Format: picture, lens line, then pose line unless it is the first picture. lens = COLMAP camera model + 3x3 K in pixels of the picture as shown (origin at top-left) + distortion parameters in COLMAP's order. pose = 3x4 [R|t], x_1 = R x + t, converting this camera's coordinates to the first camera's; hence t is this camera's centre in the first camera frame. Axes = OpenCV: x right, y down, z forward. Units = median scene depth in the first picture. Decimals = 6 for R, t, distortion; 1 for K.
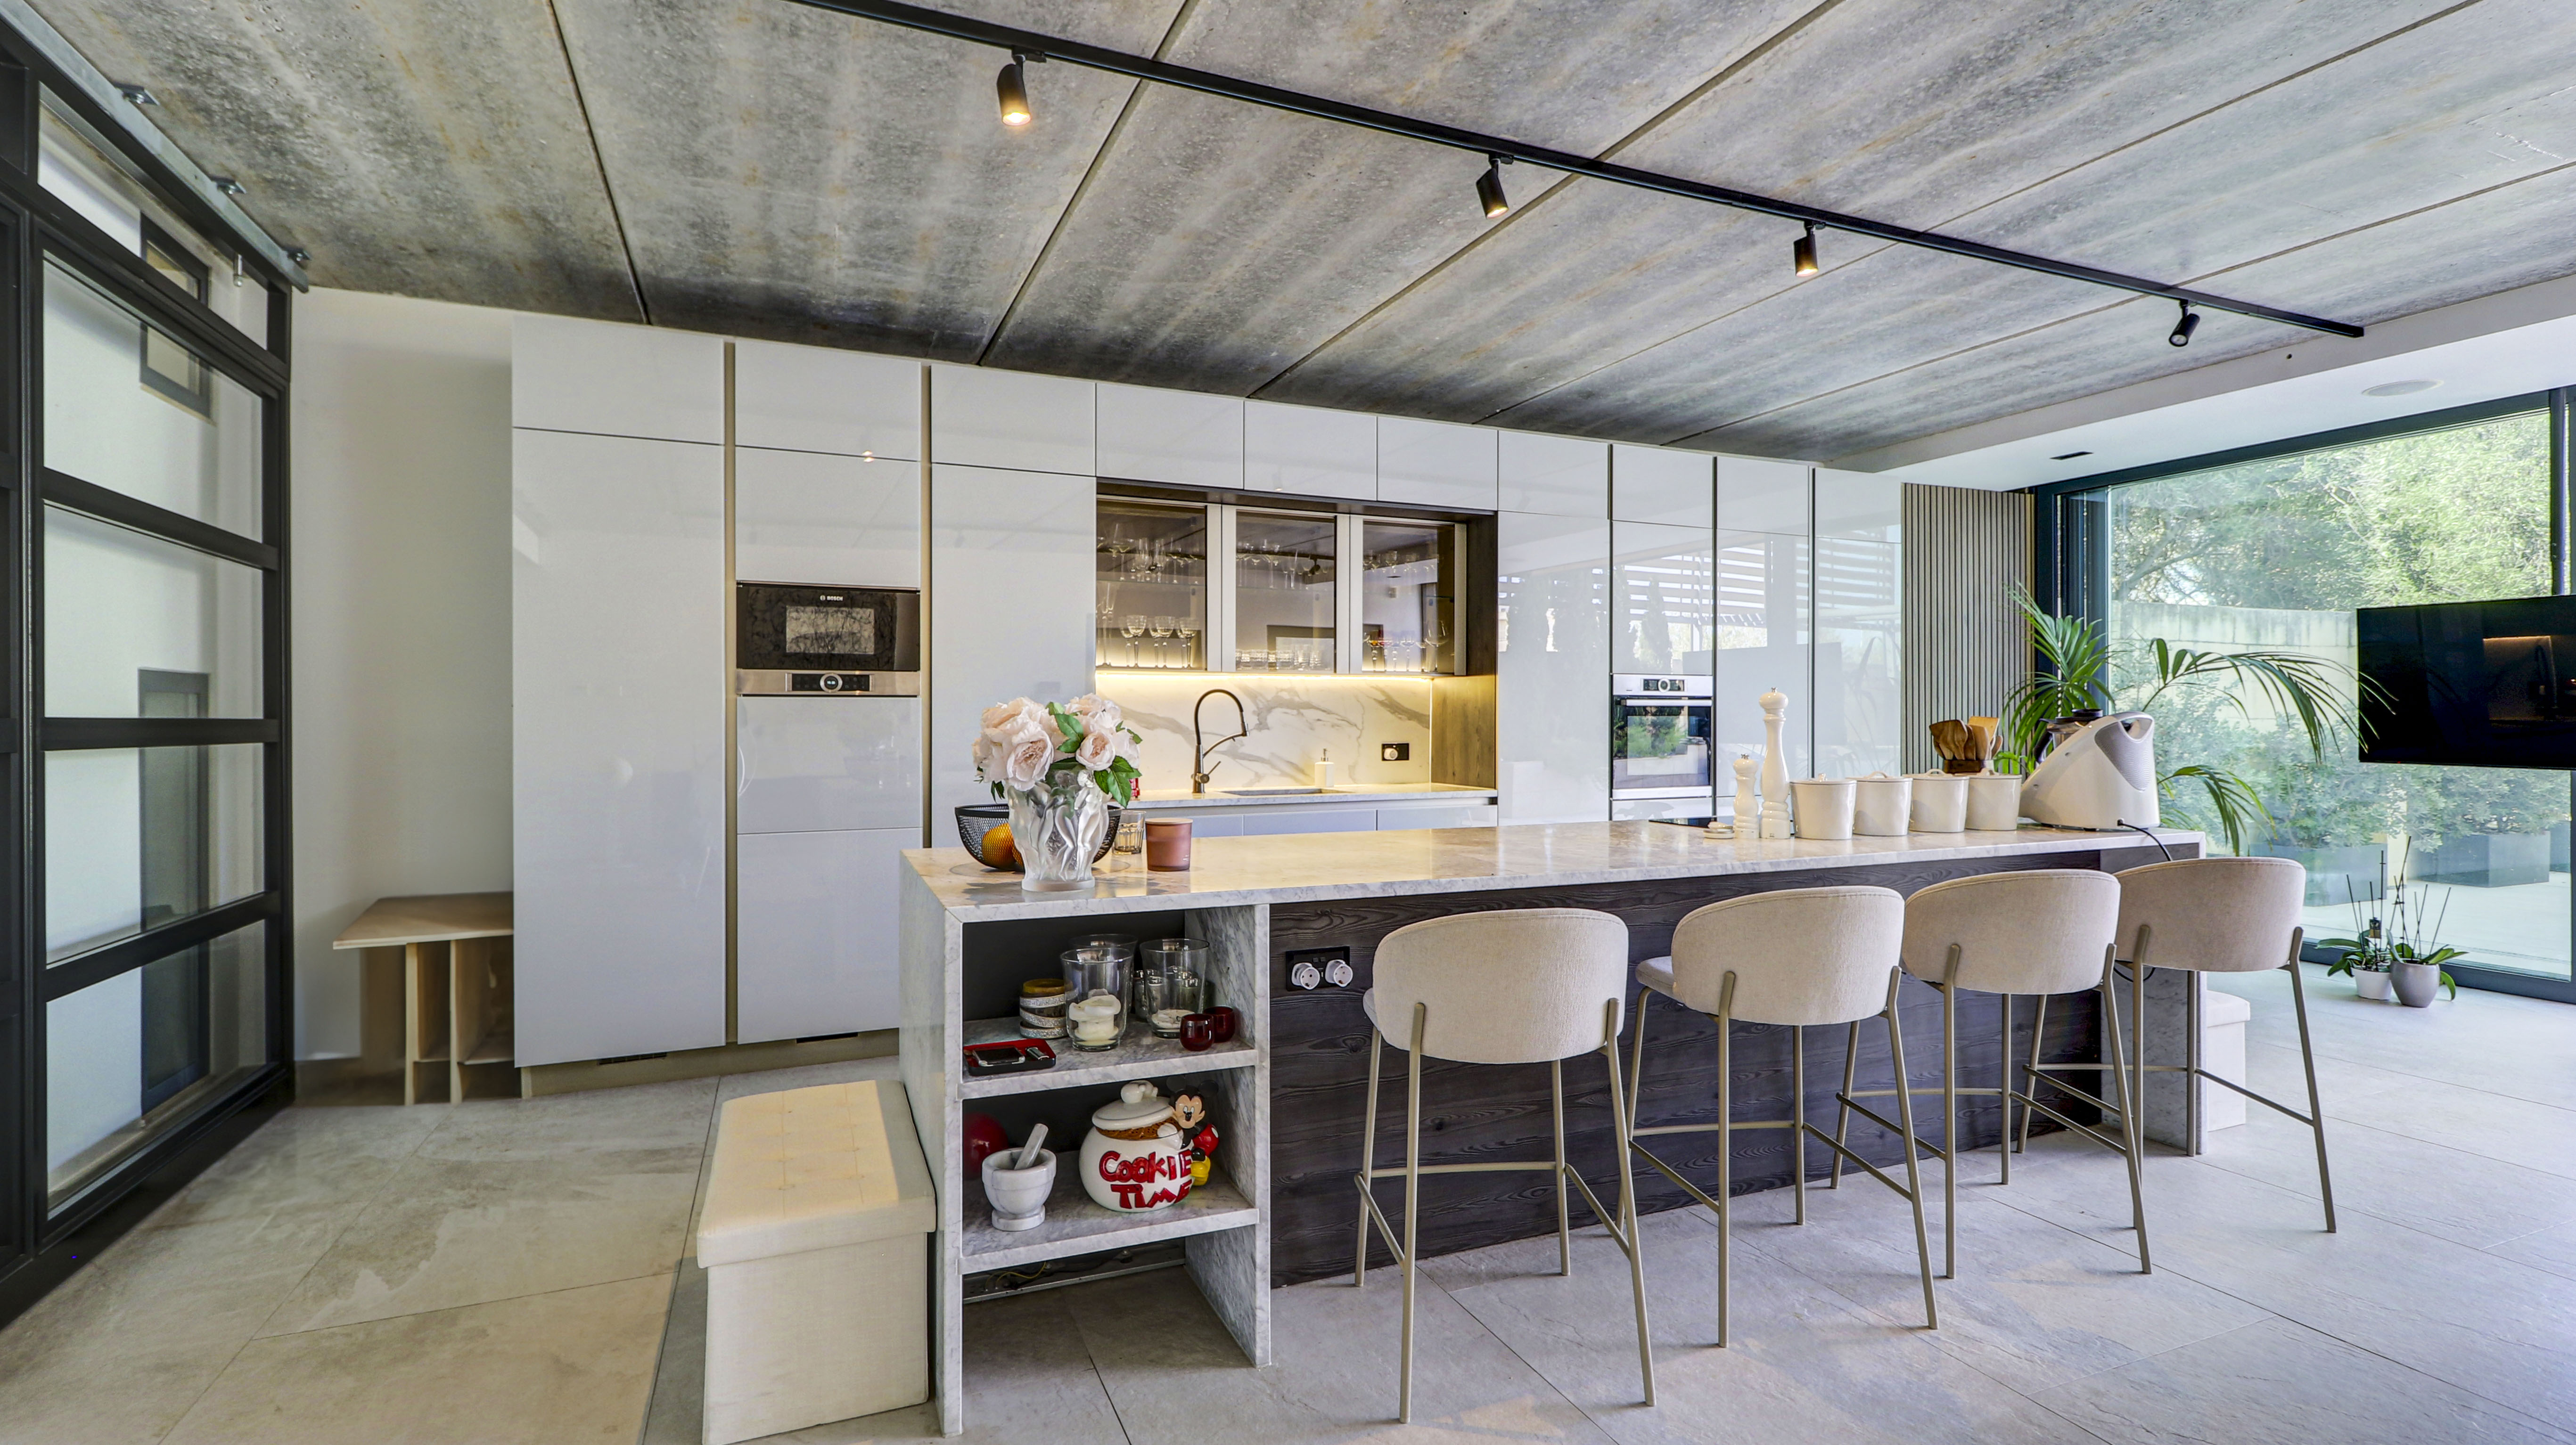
lens RADIAL K [[1216.6, 0, 1300.9], [0, 1216.6, 730.9], [0, 0, 1]] dist [0.001834, -0.000029]
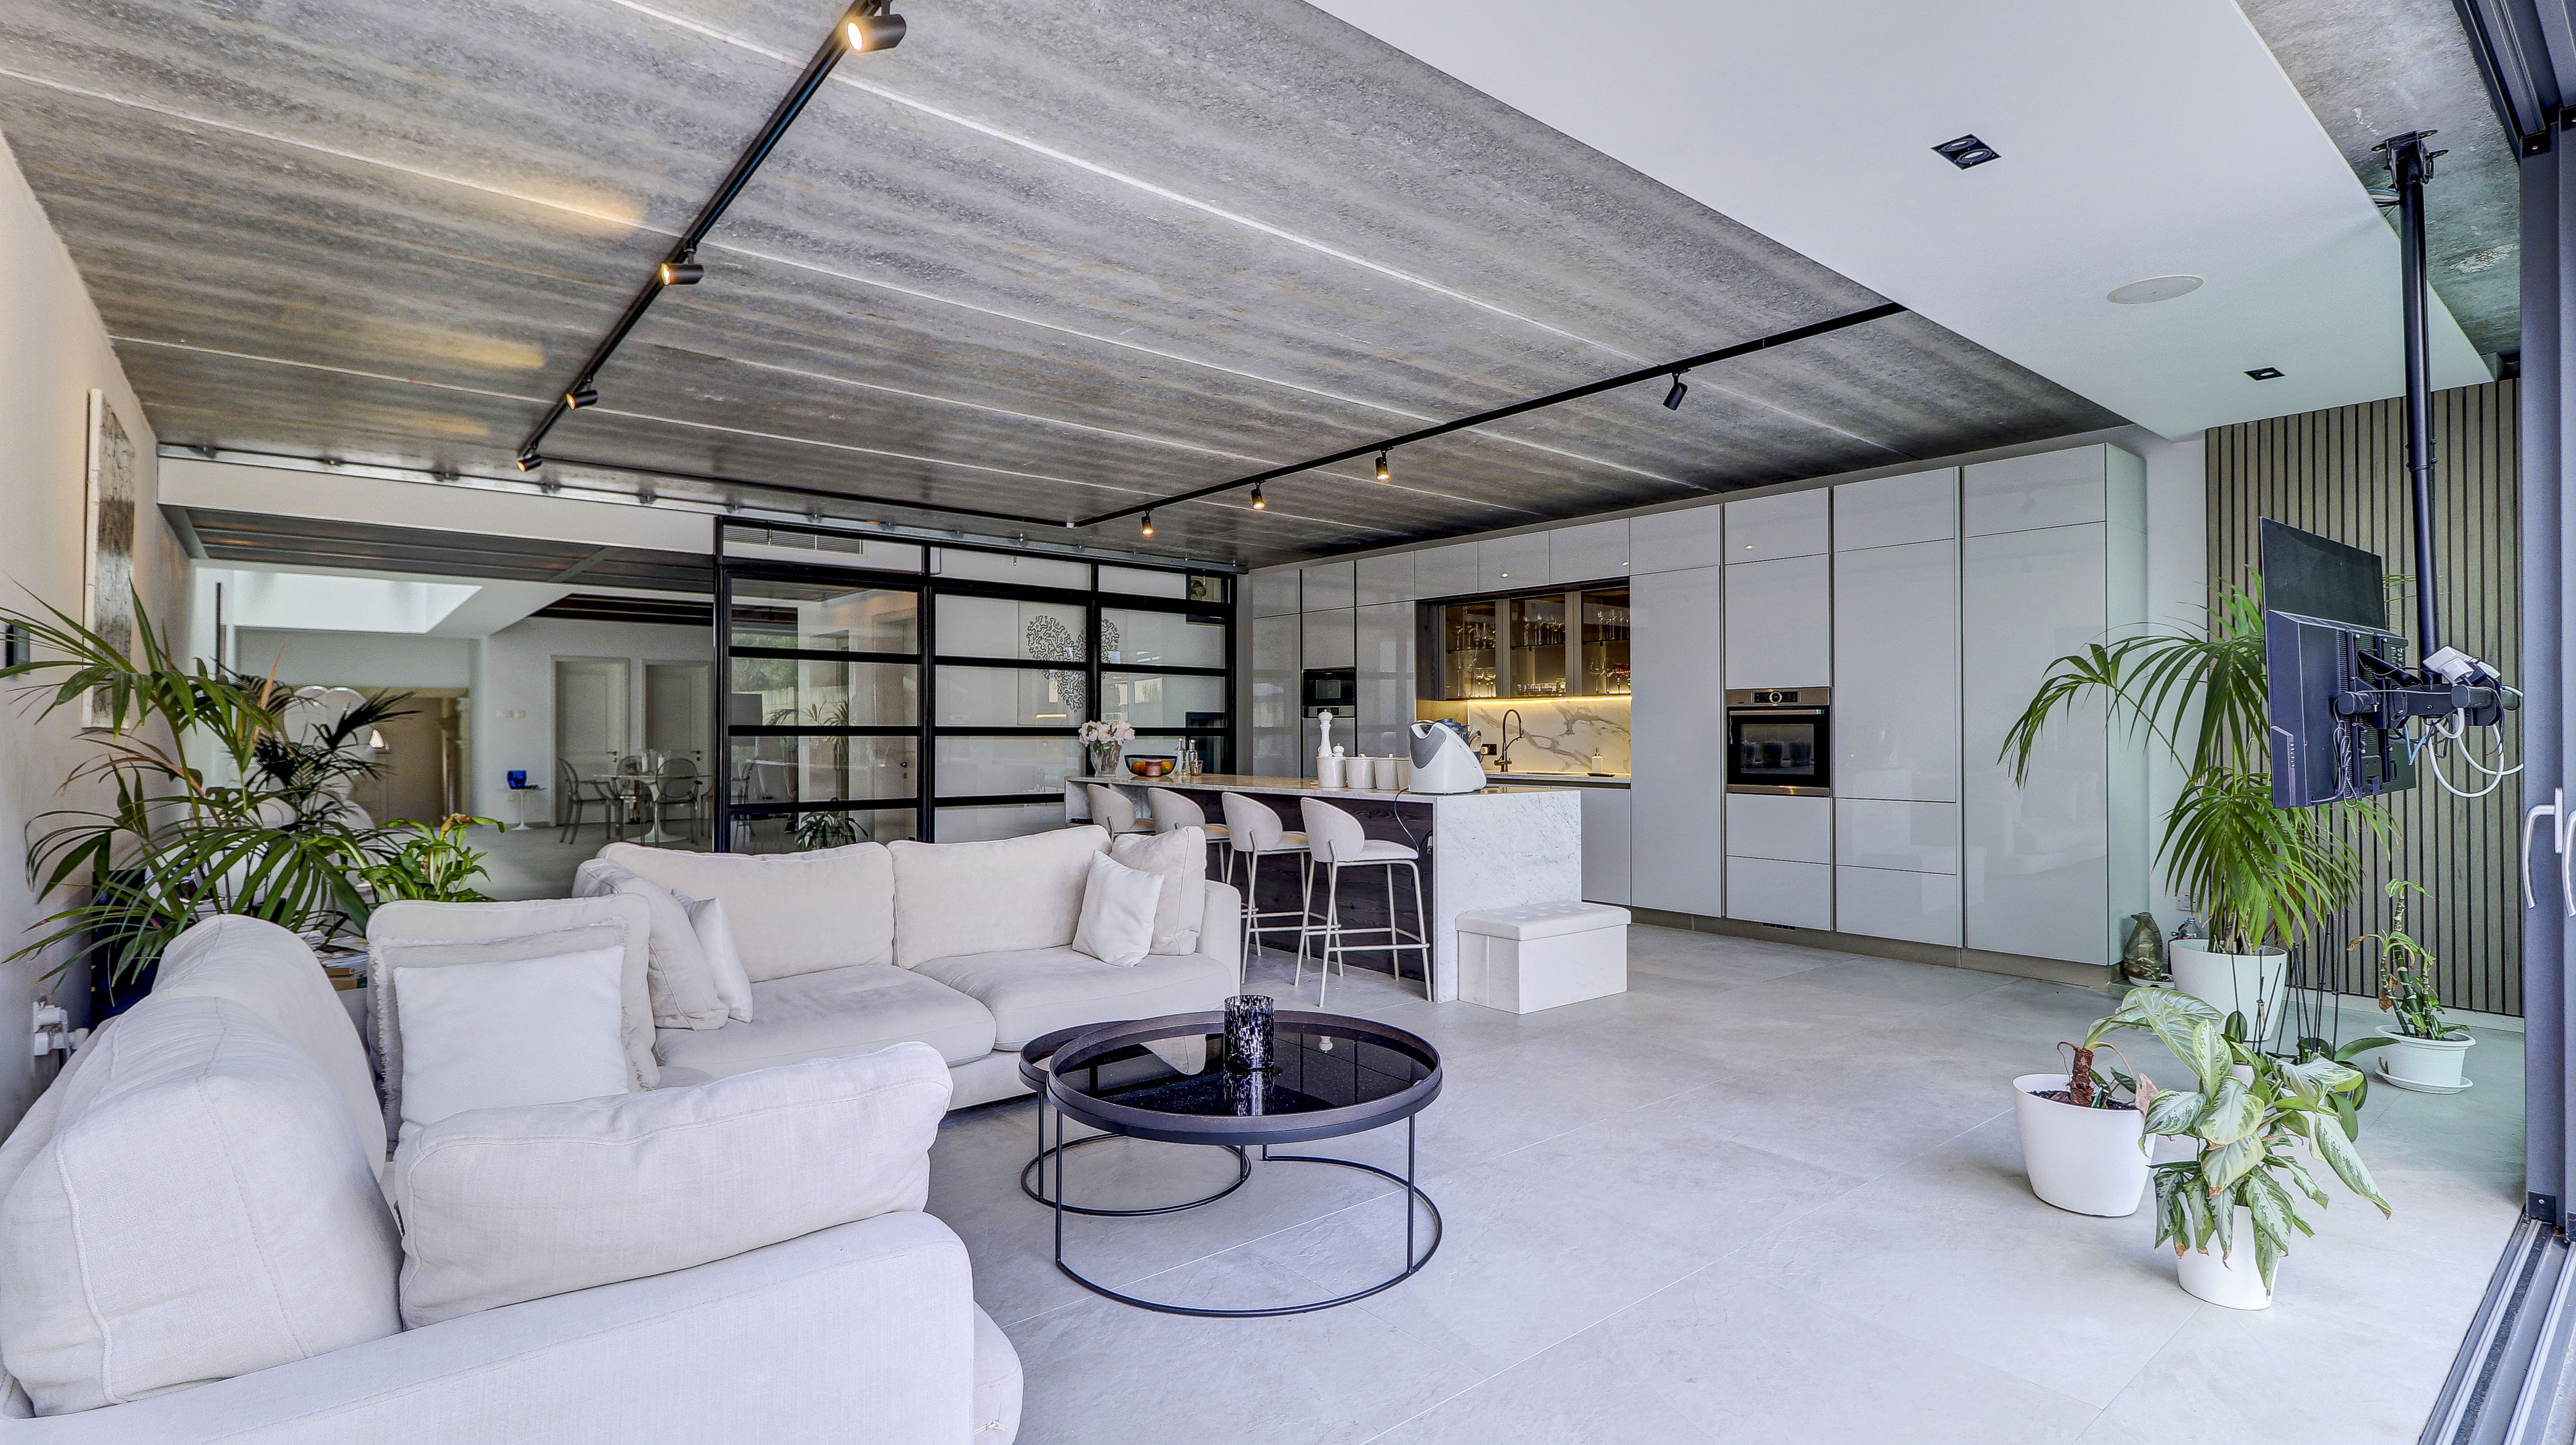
lens RADIAL K [[1216.7, 0, 1298.9], [0, 1216.7, 718.7], [0, 0, 1]] dist [0.001834, -0.000029]
pose [[0.283797, -0.008102, -0.958850, 2.070134], [-0.011657, 0.999861, -0.011899, 0.000731], [0.958813, 0.014555, 0.283664, 0.380493]]
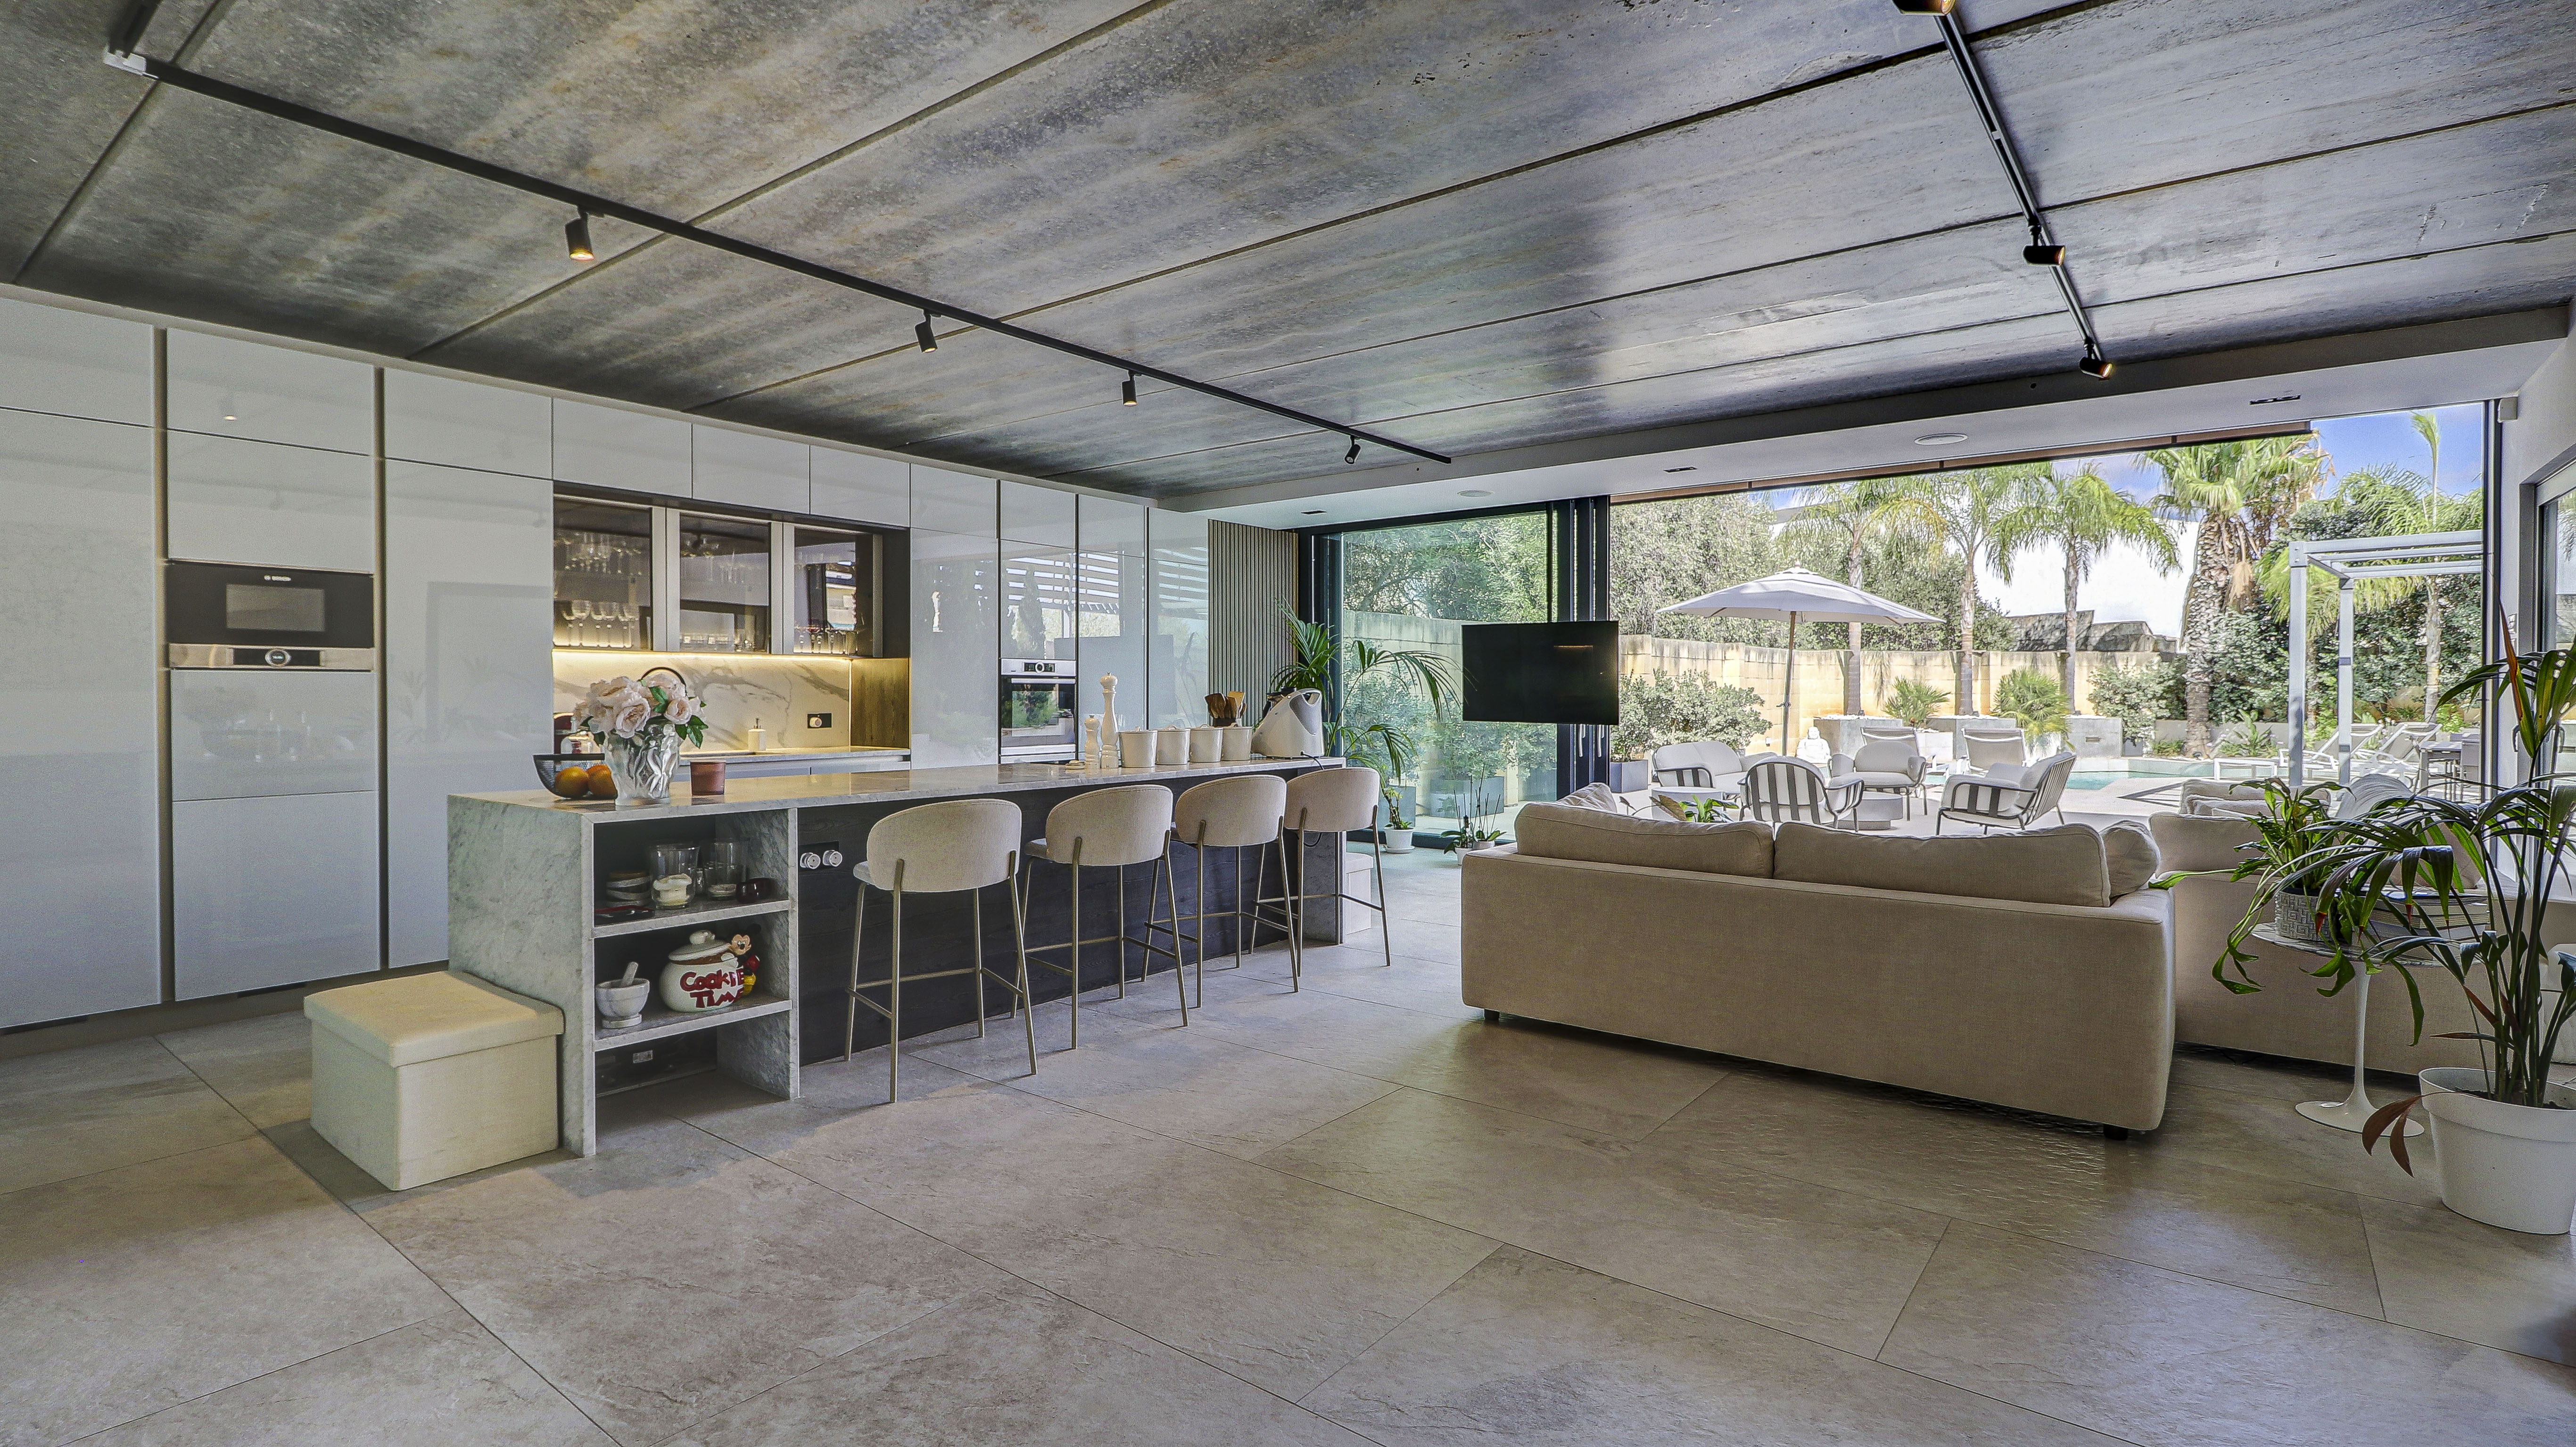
lens RADIAL K [[1216.8, 0, 1300.4], [0, 1216.8, 688.8], [0, 0, 1]] dist [0.001834, -0.000029]
pose [[0.876545, 0.003033, 0.481310, -0.136903], [0.003882, 0.999903, -0.013370, 0.006963], [-0.481304, 0.013588, 0.876448, -0.449272]]
